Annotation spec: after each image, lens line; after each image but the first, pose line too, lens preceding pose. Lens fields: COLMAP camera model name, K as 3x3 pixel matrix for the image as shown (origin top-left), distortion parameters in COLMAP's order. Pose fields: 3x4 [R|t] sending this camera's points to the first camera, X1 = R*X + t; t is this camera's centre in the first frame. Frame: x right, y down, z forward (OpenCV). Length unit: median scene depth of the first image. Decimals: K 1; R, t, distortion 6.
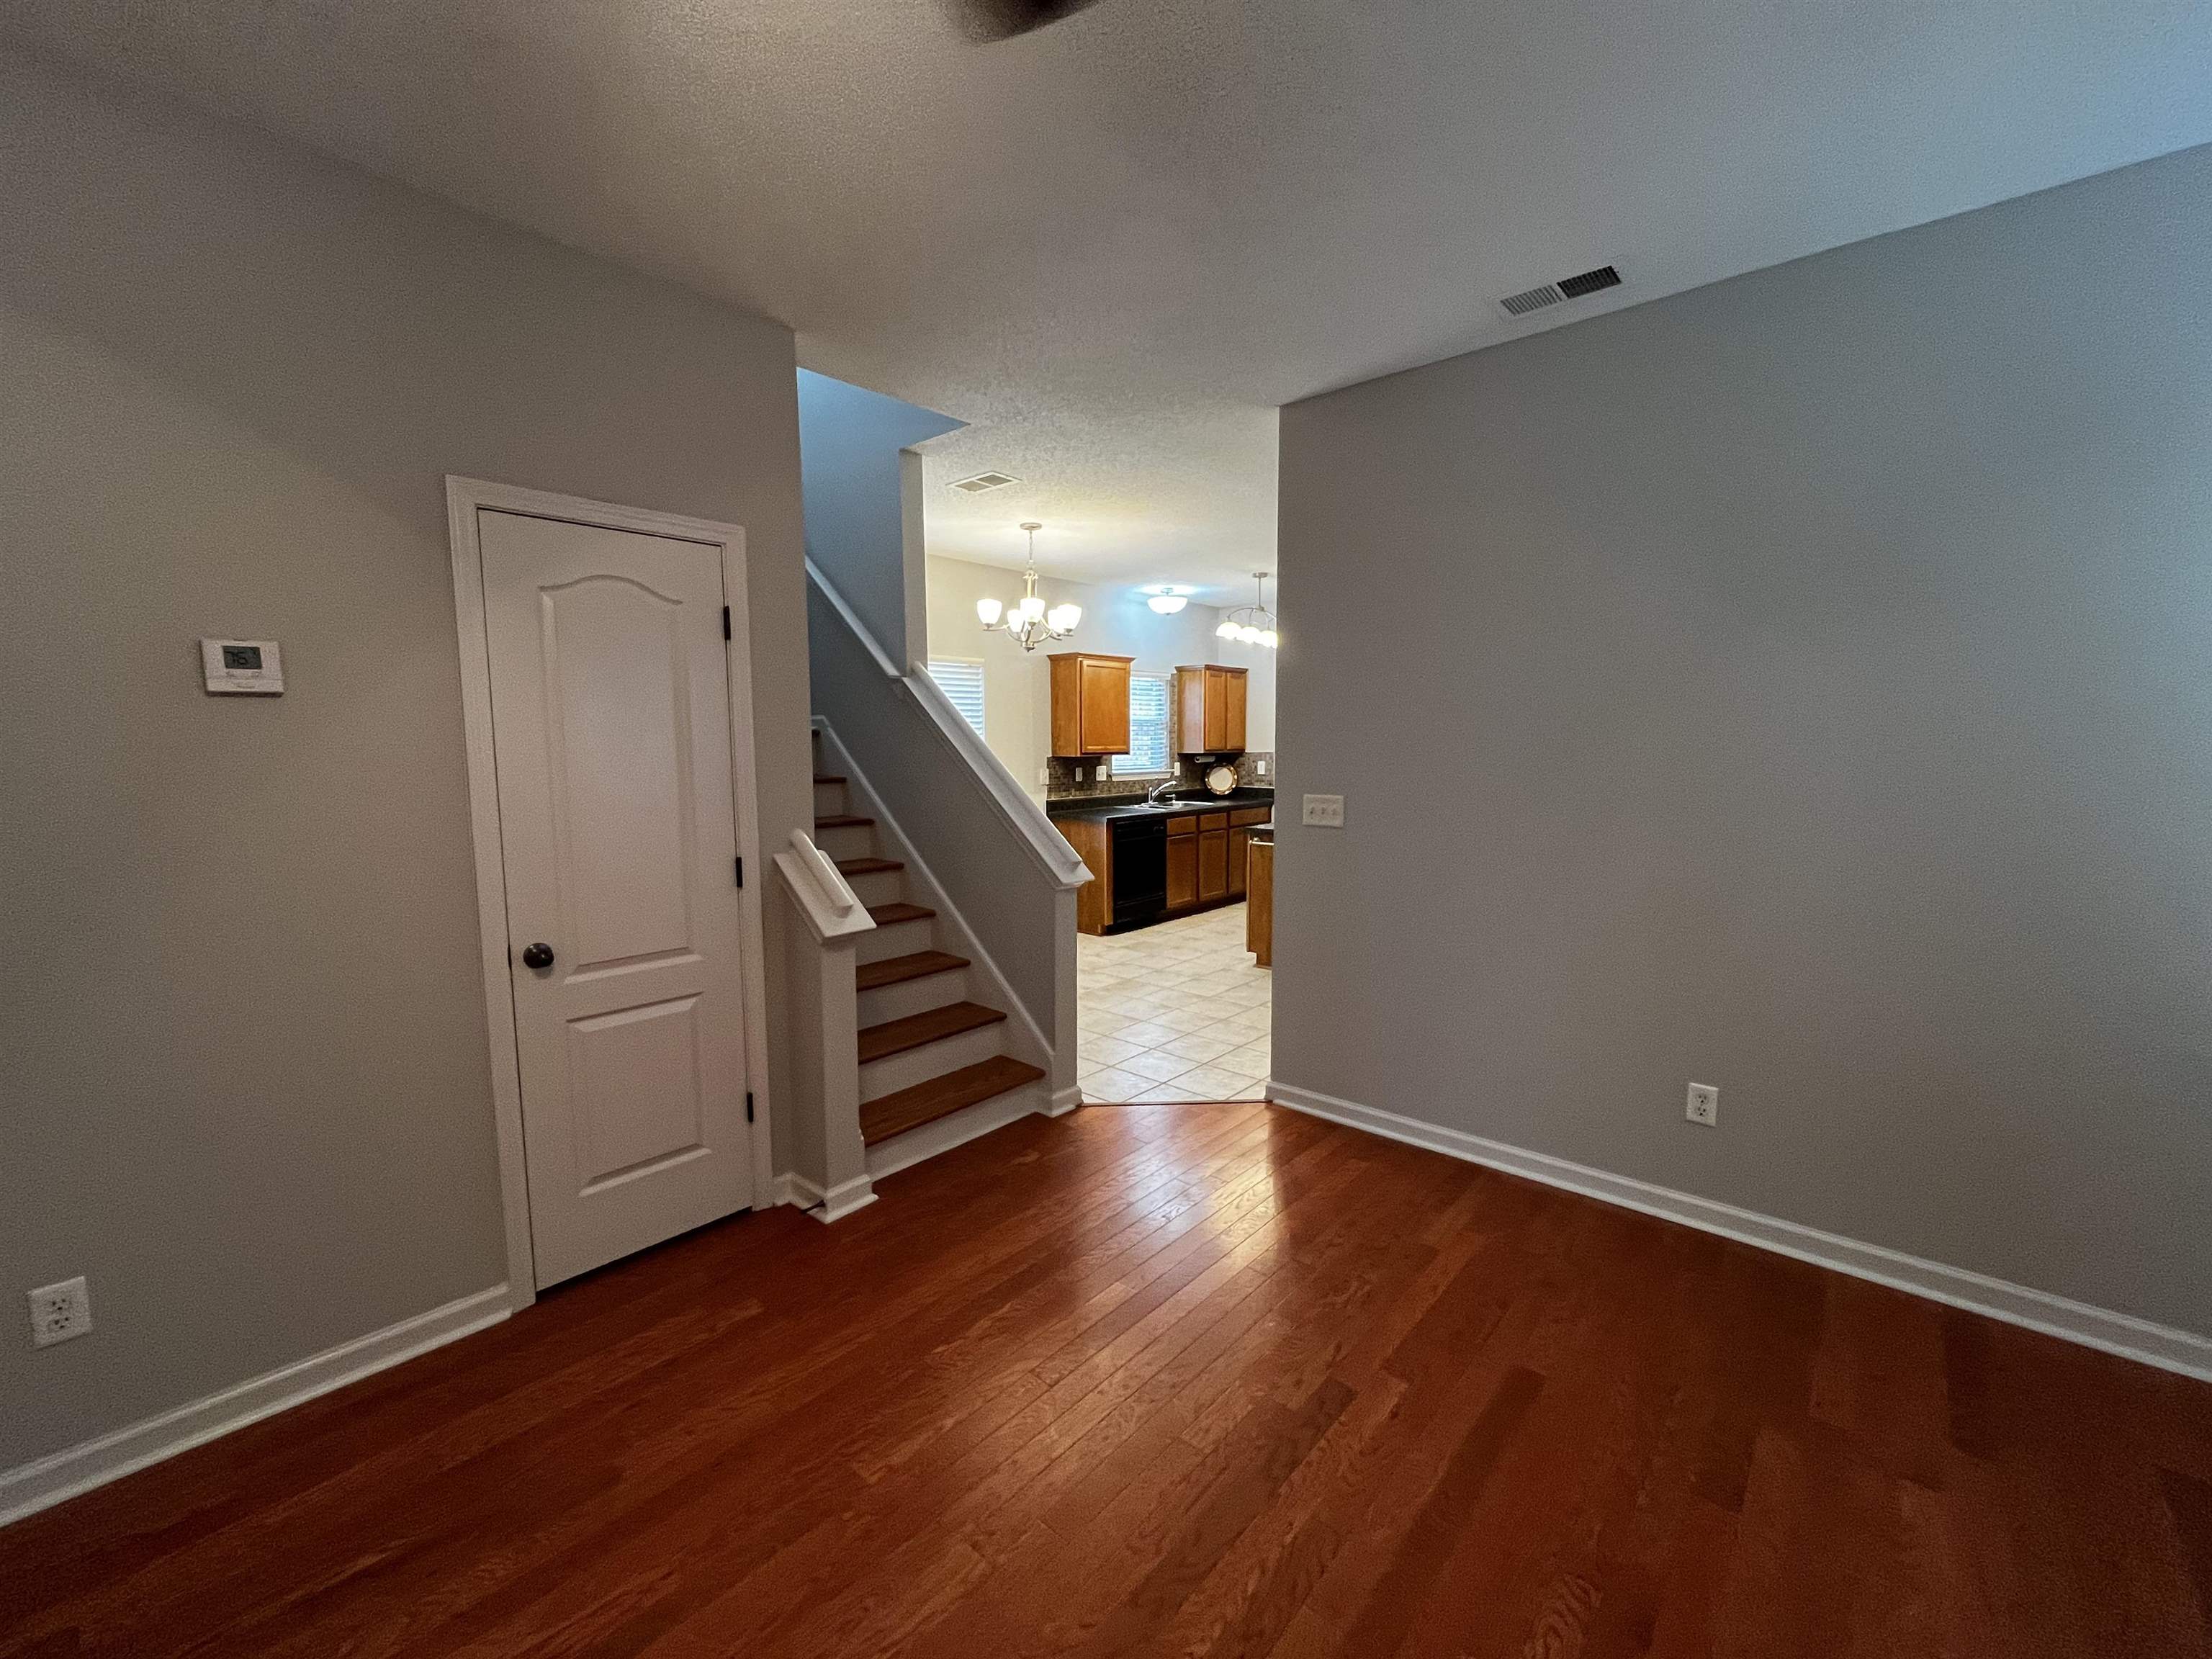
lens RADIAL K [[899.8, 0, 1104.4], [0, 899.8, 831.2], [0, 0, 1]] dist [-0.002814, -0.000427]
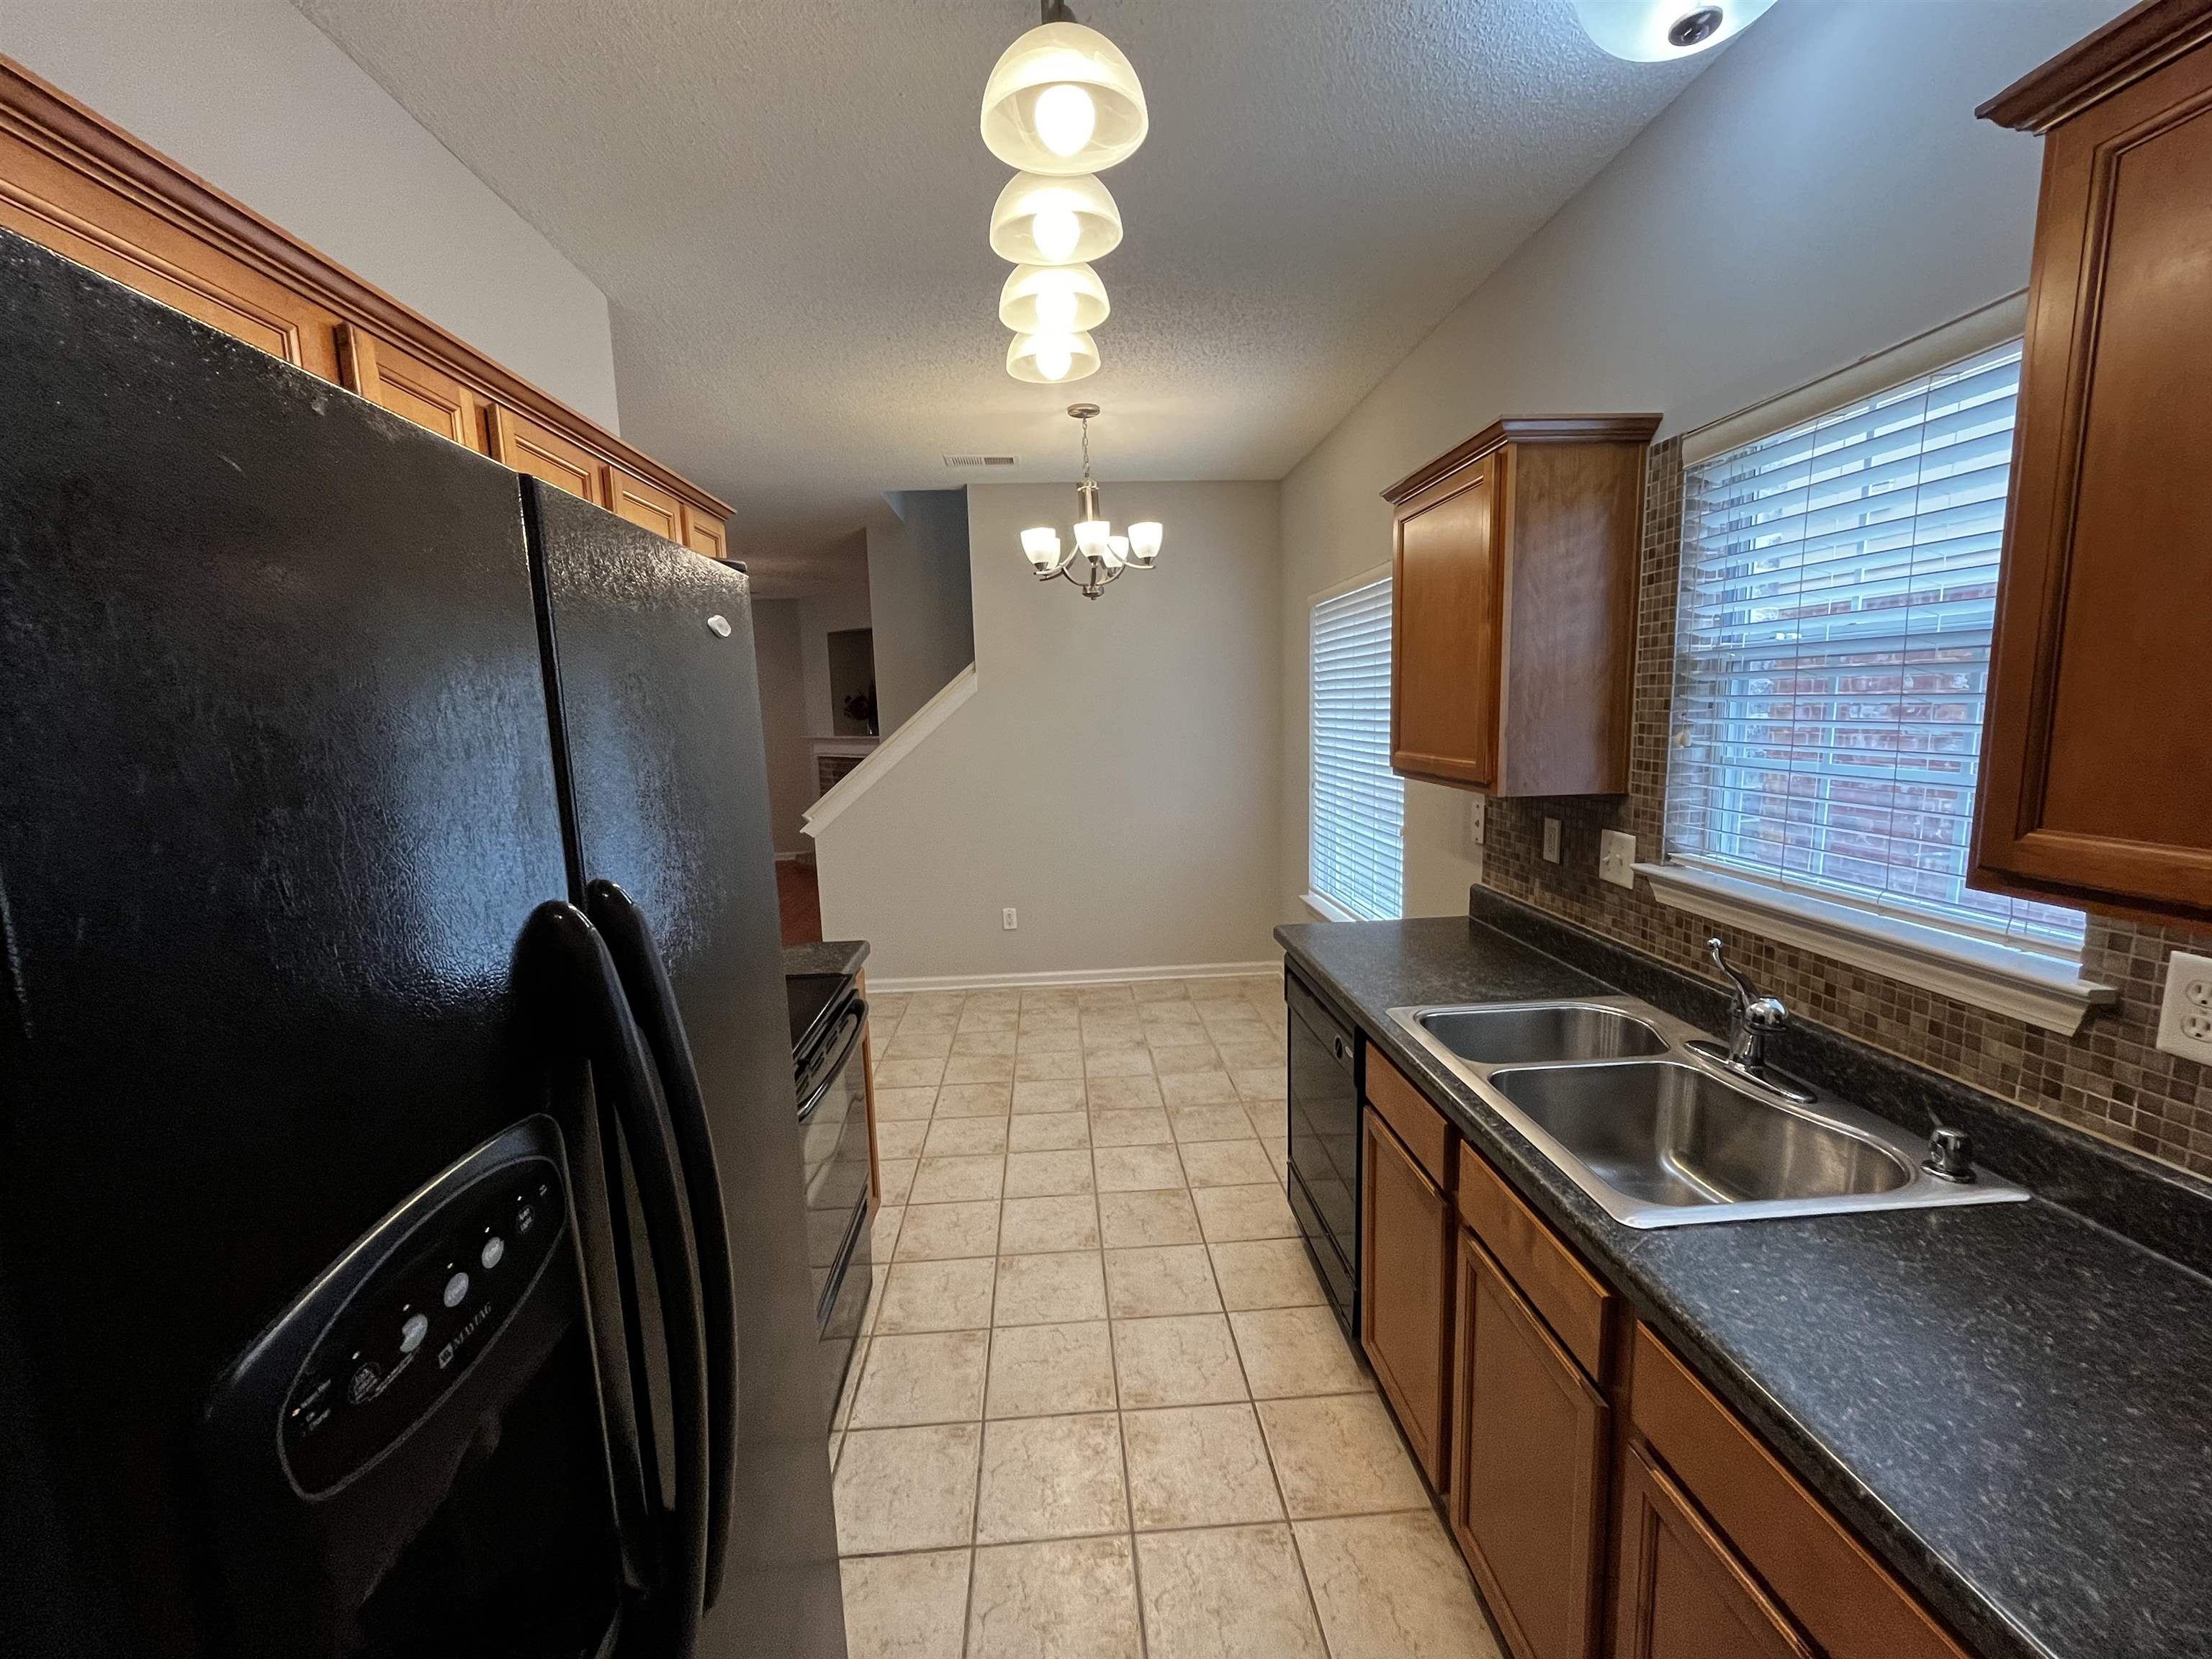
lens RADIAL K [[899.8, 0, 1104.4], [0, 899.8, 831.2], [0, 0, 1]] dist [-0.002814, -0.000427]
pose [[-0.704380, 0.122826, -0.699116, 0.274976], [-0.042628, 0.975818, 0.214387, -0.115741], [0.708542, 0.180812, -0.682111, 1.003223]]
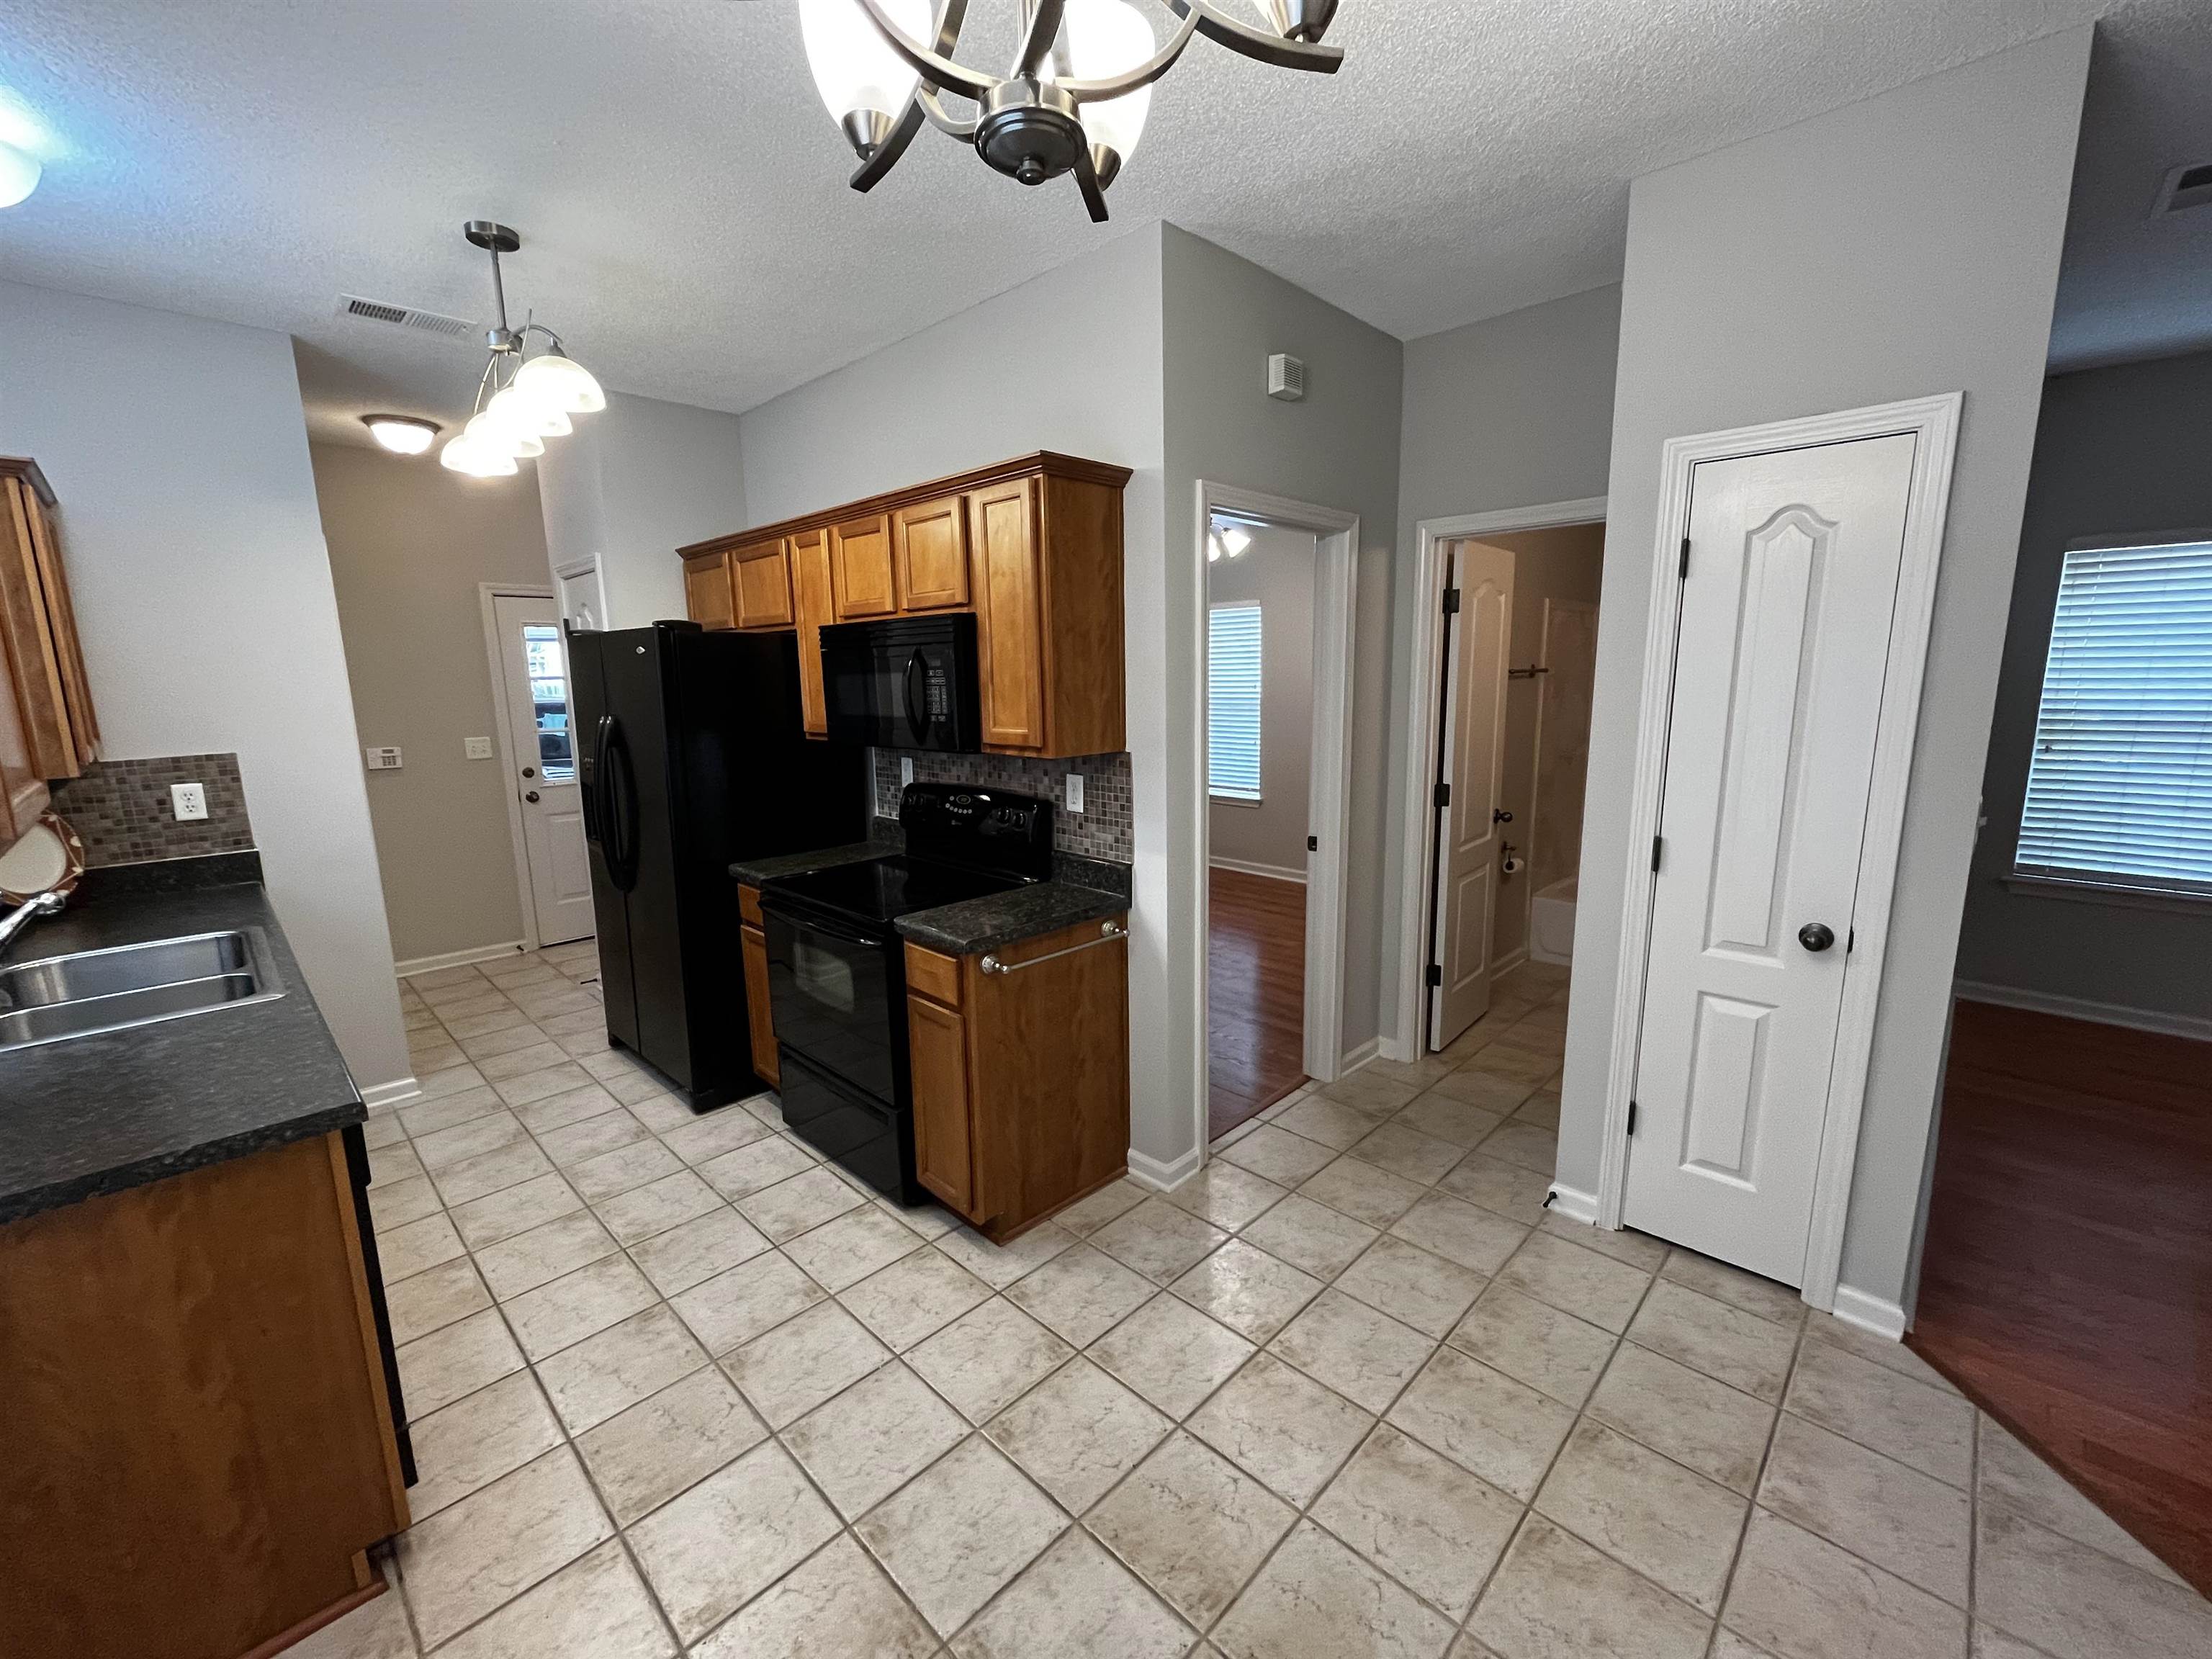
lens RADIAL K [[899.8, 0, 1104.4], [0, 899.8, 831.2], [0, 0, 1]] dist [-0.002814, -0.000427]
pose [[0.047954, -0.171891, 0.983948, -0.161990], [0.117829, 0.979177, 0.165315, -0.079117], [-0.991875, 0.108010, 0.067210, 0.658391]]
